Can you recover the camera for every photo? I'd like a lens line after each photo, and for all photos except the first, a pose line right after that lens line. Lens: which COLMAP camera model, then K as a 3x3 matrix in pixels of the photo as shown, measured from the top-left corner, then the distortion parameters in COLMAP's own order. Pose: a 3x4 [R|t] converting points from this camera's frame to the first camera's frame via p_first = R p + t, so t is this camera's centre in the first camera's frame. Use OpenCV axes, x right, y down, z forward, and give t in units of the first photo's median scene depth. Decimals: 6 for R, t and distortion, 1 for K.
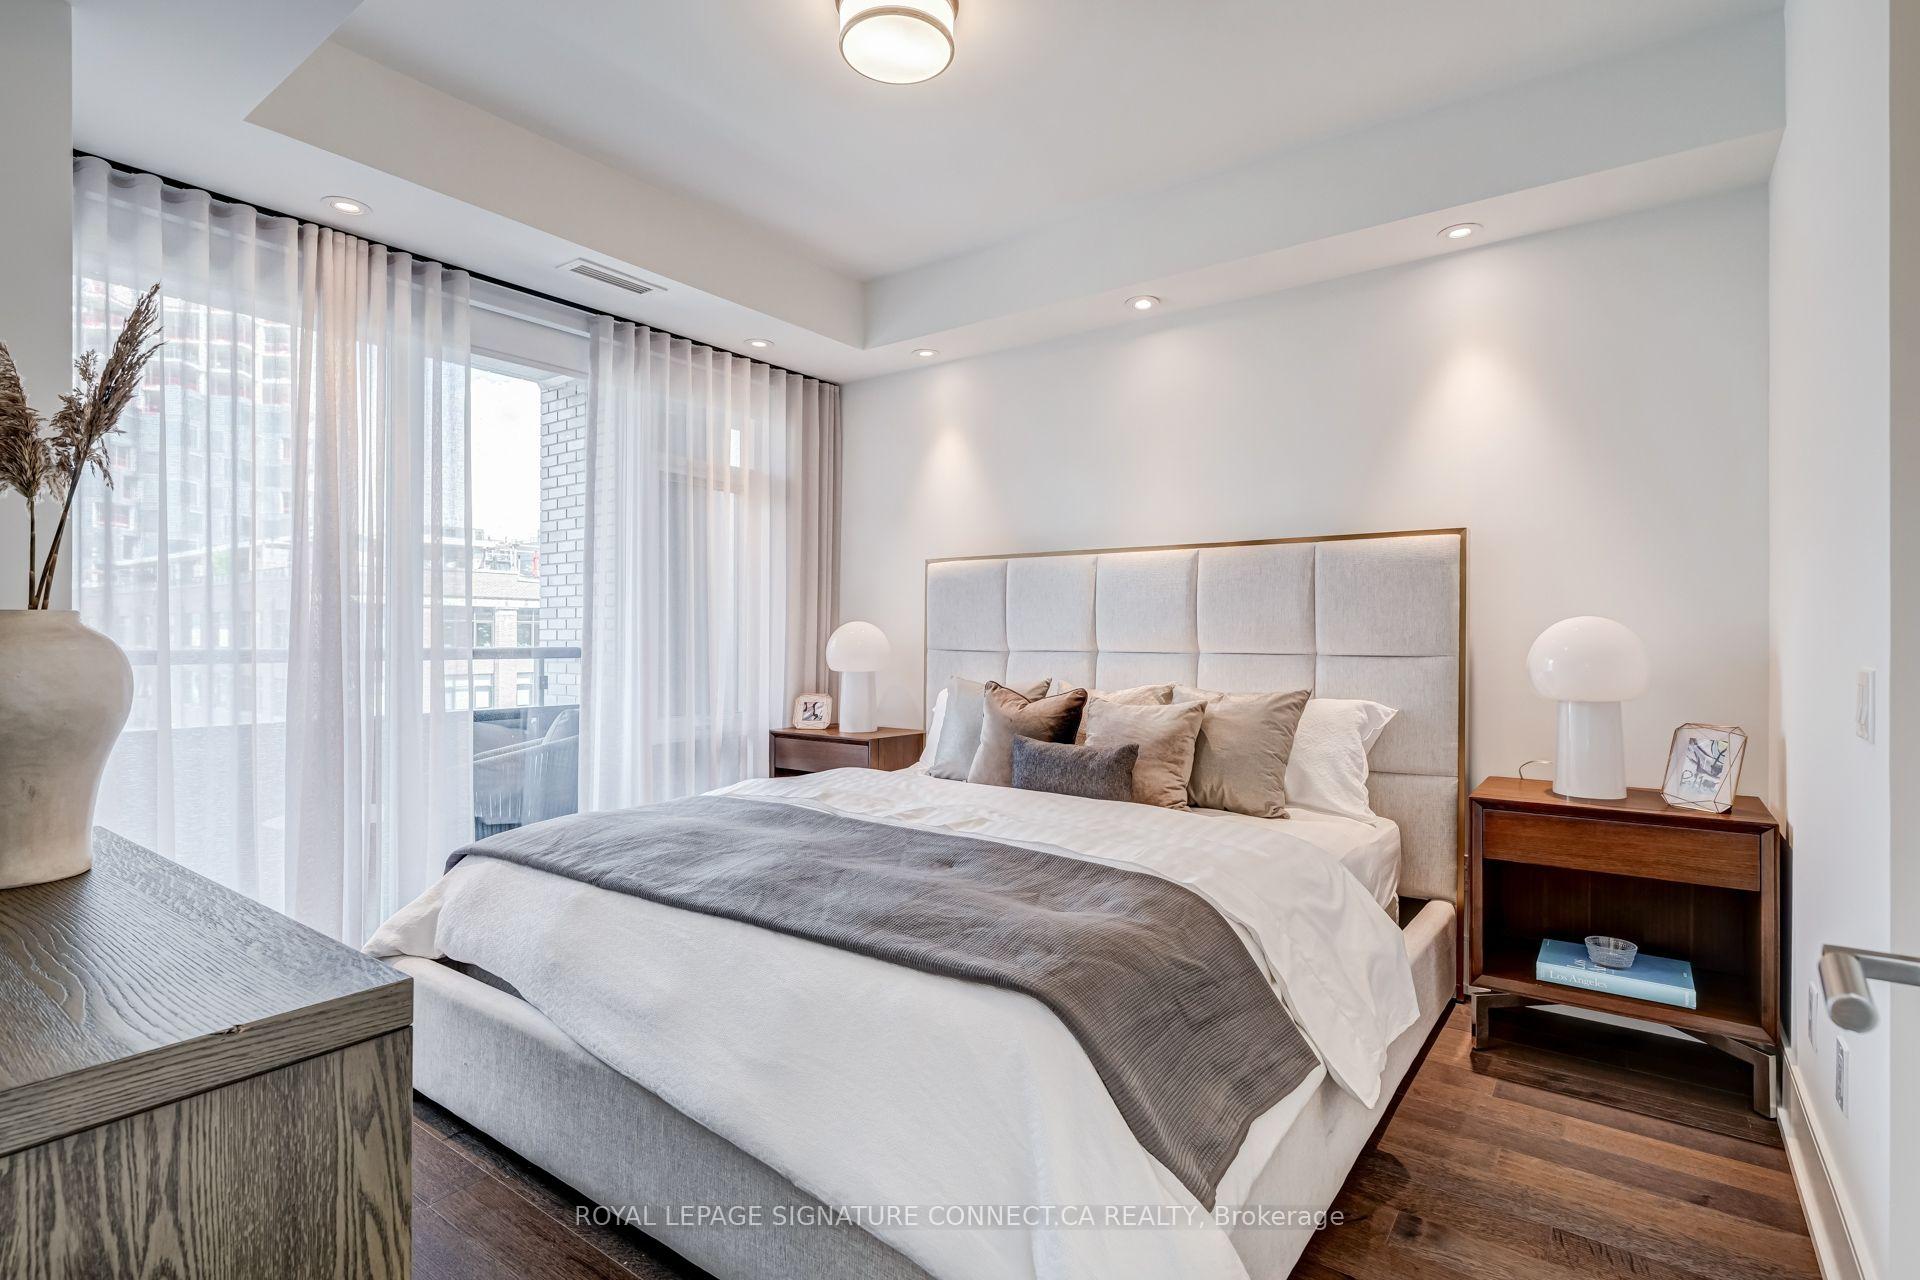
lens RADIAL K [[907.1, 0, 979.0], [0, 907.1, 637.4], [0, 0, 1]] dist [-0.000930, -0.000224]
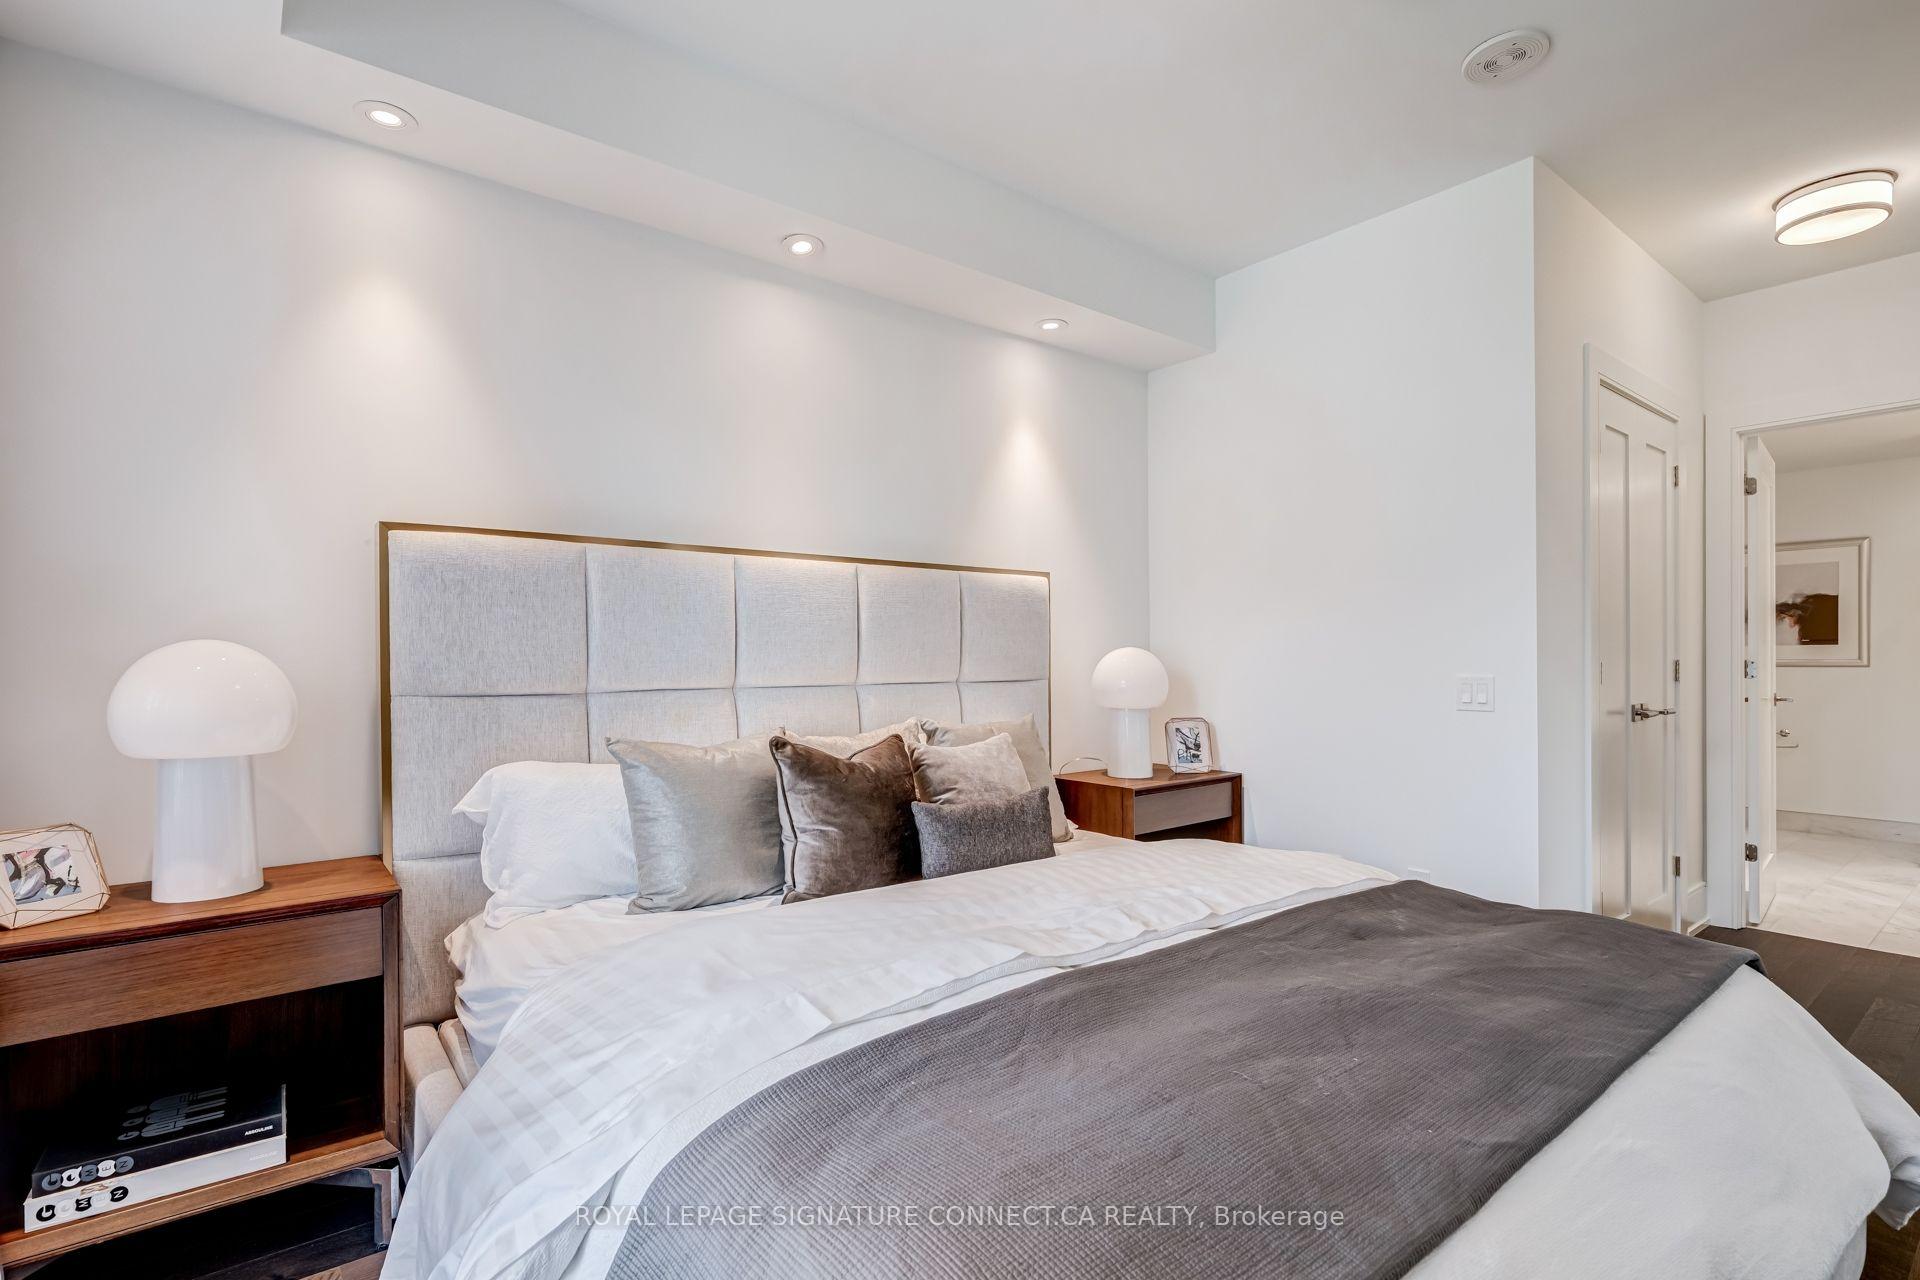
lens RADIAL K [[904.6, 0, 956.1], [0, 904.6, 670.6], [0, 0, 1]] dist [0.003180, 0.000348]
pose [[0.282526, -0.015654, 0.959132, -0.560535], [0.009057, 0.999866, 0.013651, -0.007194], [-0.959217, 0.004830, 0.282630, 0.667564]]
